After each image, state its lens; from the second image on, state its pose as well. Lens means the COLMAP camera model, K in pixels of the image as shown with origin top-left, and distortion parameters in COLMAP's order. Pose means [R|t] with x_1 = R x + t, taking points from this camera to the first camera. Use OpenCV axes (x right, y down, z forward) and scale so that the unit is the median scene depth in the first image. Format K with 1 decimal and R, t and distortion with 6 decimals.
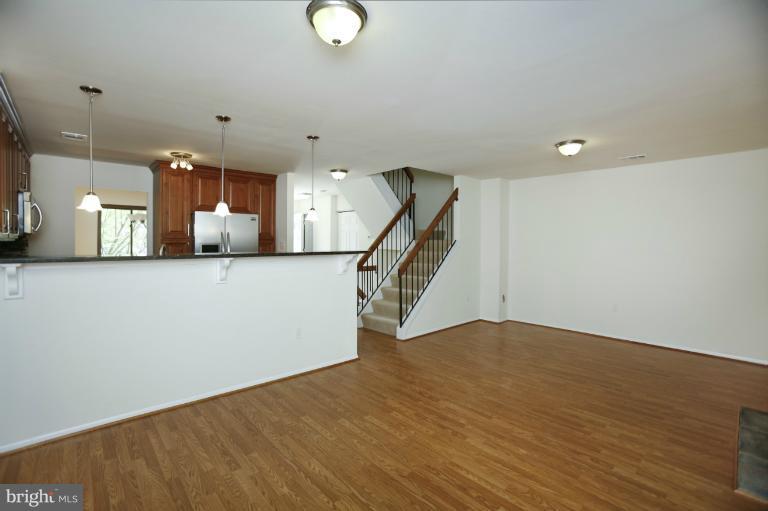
lens RADIAL K [[359.2, 0, 382.8], [0, 359.2, 252.2], [0, 0, 1]] dist [-0.083355, 0.045498]
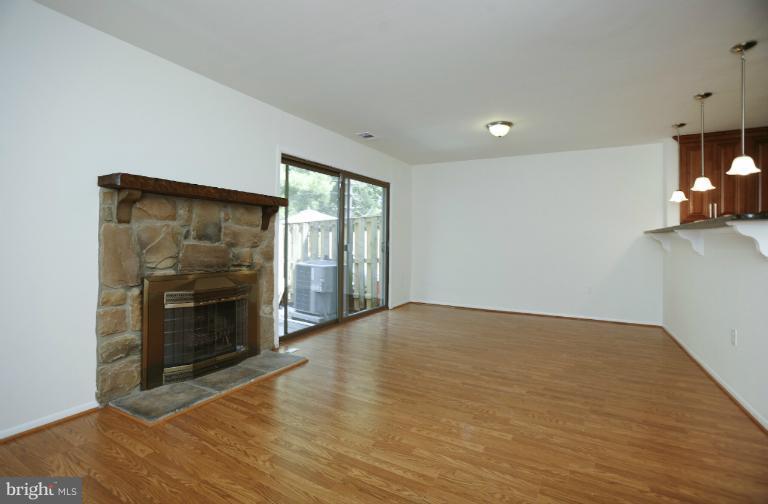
lens RADIAL K [[356.2, 0, 384.0], [0, 356.2, 252.0], [0, 0, 1]] dist [-0.001165, -0.000174]
pose [[-0.951446, -0.007008, -0.307737, 0.801799], [-0.025872, 0.998024, 0.057261, 0.042595], [0.306728, 0.062443, -0.949747, 1.793336]]
